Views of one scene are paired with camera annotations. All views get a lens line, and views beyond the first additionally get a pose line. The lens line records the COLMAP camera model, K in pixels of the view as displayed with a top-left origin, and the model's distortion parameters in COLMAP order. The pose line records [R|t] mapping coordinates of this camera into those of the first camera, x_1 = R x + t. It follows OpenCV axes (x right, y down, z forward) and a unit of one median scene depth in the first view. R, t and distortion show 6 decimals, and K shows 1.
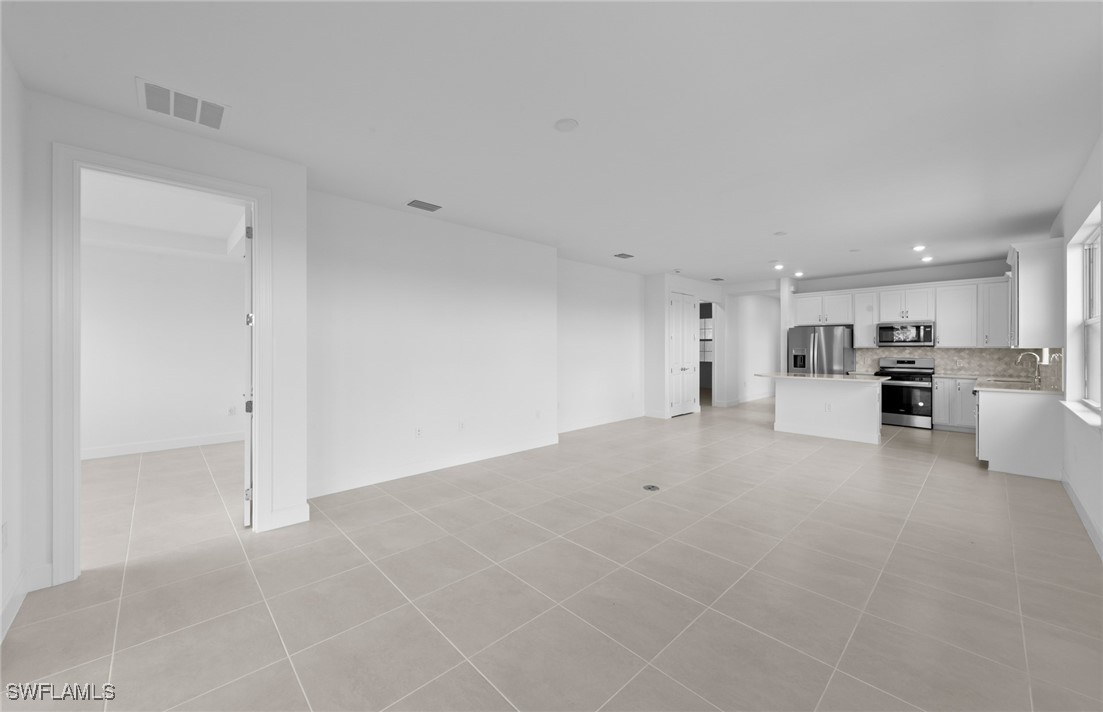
lens RADIAL K [[409.5, 0, 548.8], [0, 409.5, 350.2], [0, 0, 1]] dist [-0.002016, -0.000066]
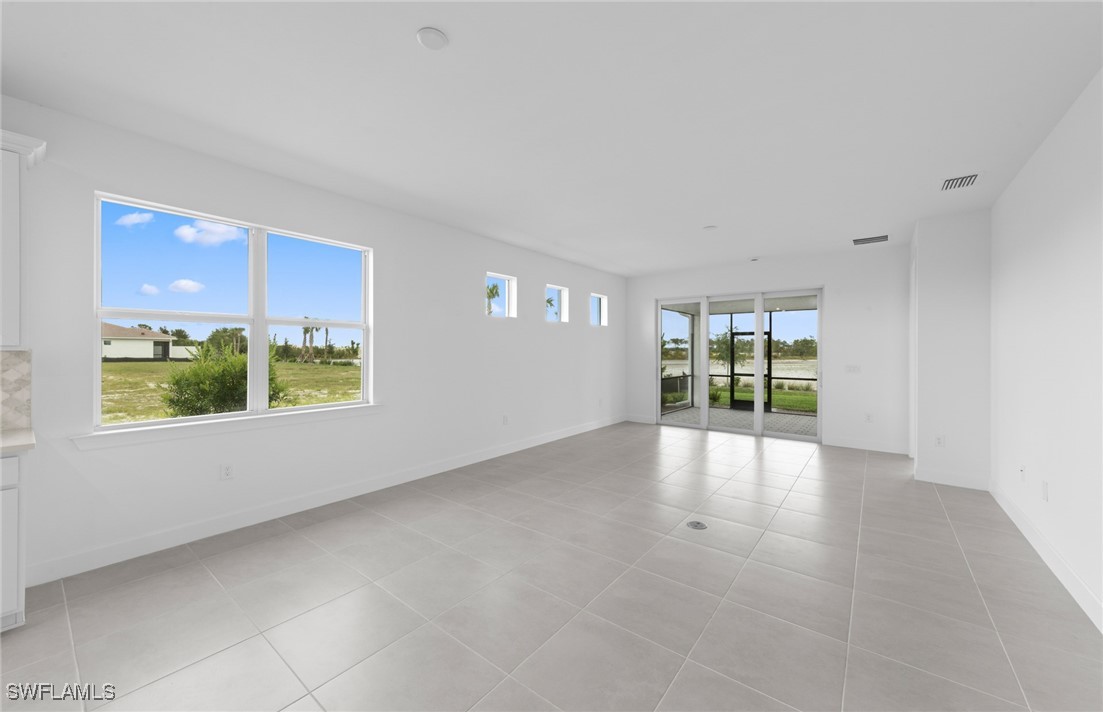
lens RADIAL K [[413.5, 0, 548.4], [0, 413.5, 351.0], [0, 0, 1]] dist [0.009817, -0.001868]
pose [[-0.987682, -0.004344, -0.156415, 0.373166], [-0.005326, 0.999969, 0.005862, -0.007899], [0.156385, 0.006623, -0.987674, 0.981194]]
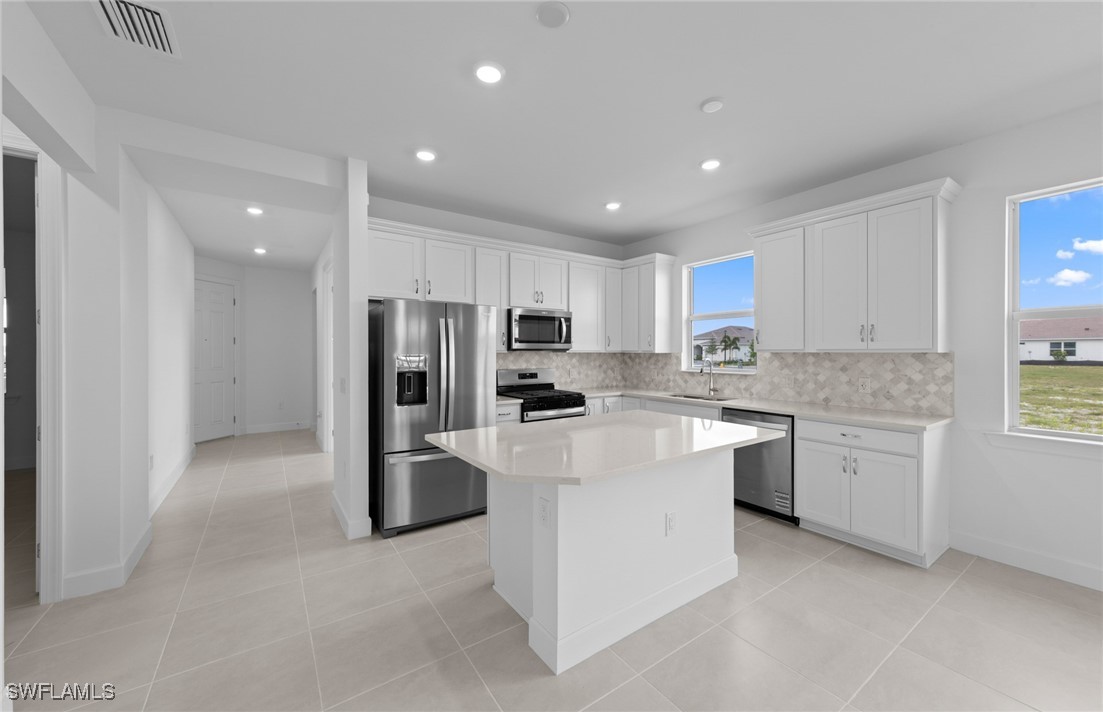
lens RADIAL K [[413.5, 0, 550.3], [0, 413.5, 353.8], [0, 0, 1]] dist [0.009817, -0.001868]
pose [[0.144678, -0.006857, 0.989455, 0.275018], [0.006037, 0.999963, 0.006047, -0.007689], [-0.989460, 0.005098, 0.144714, 0.912044]]
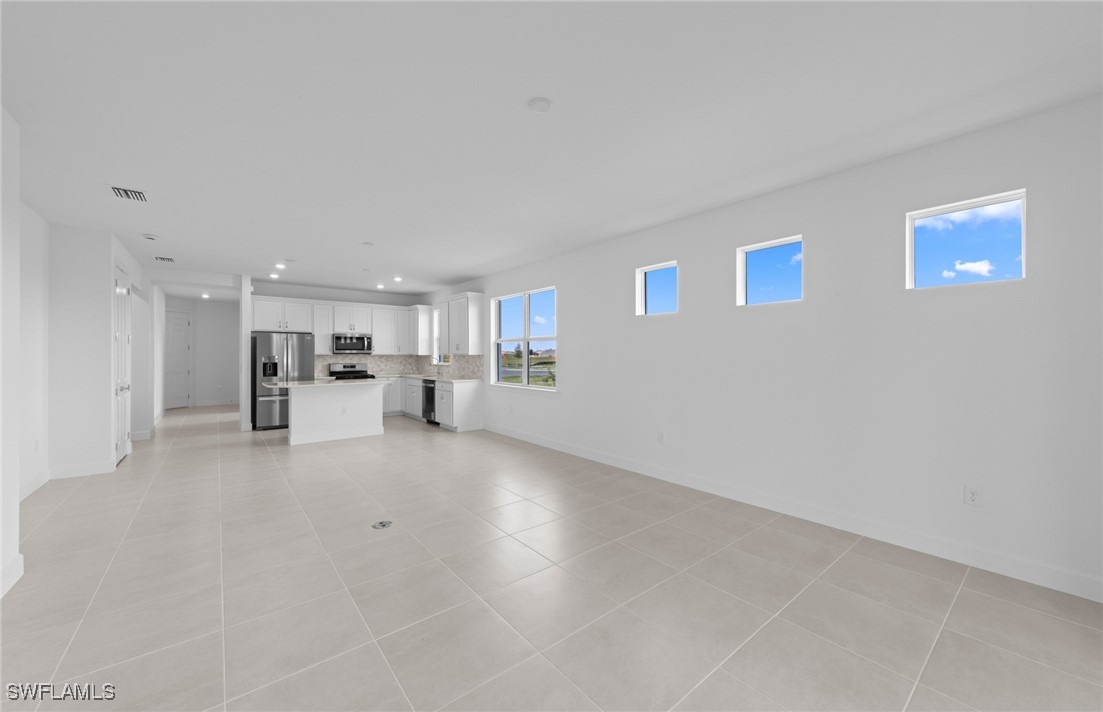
lens RADIAL K [[409.5, 0, 556.4], [0, 409.5, 354.6], [0, 0, 1]] dist [-0.002016, -0.000066]
pose [[0.055703, 0.000969, 0.998447, -0.309553], [0.003119, 0.999994, -0.001144, -0.003014], [-0.998443, 0.003178, 0.055700, 0.336201]]
